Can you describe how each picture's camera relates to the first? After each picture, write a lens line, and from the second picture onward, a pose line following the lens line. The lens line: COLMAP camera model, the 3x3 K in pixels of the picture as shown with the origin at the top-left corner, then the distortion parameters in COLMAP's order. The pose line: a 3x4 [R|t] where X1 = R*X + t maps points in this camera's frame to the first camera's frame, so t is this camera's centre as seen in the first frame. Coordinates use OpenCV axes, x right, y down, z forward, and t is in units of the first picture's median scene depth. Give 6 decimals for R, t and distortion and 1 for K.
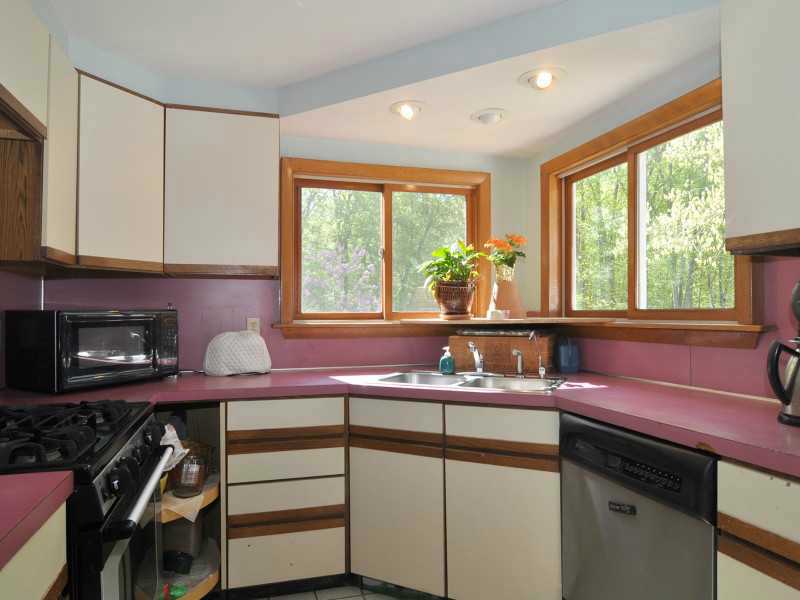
lens RADIAL K [[516.4, 0, 402.9], [0, 516.4, 284.5], [0, 0, 1]] dist [-0.003880, -0.000970]
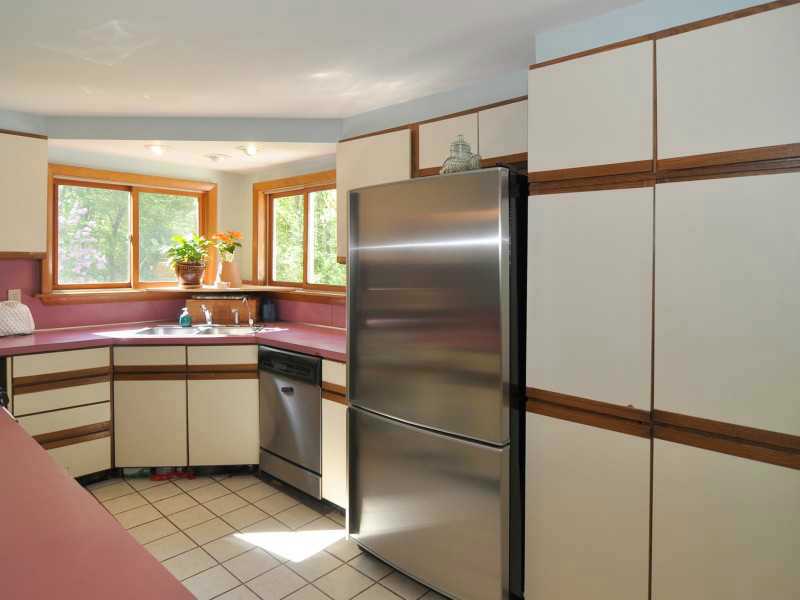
lens RADIAL K [[516.4, 0, 402.9], [0, 516.4, 284.5], [0, 0, 1]] dist [-0.003880, -0.000970]
pose [[0.867571, -0.015826, 0.497061, -0.102745], [-0.038141, 0.994432, 0.098232, -0.109114], [-0.495848, -0.104182, 0.862137, -0.536200]]
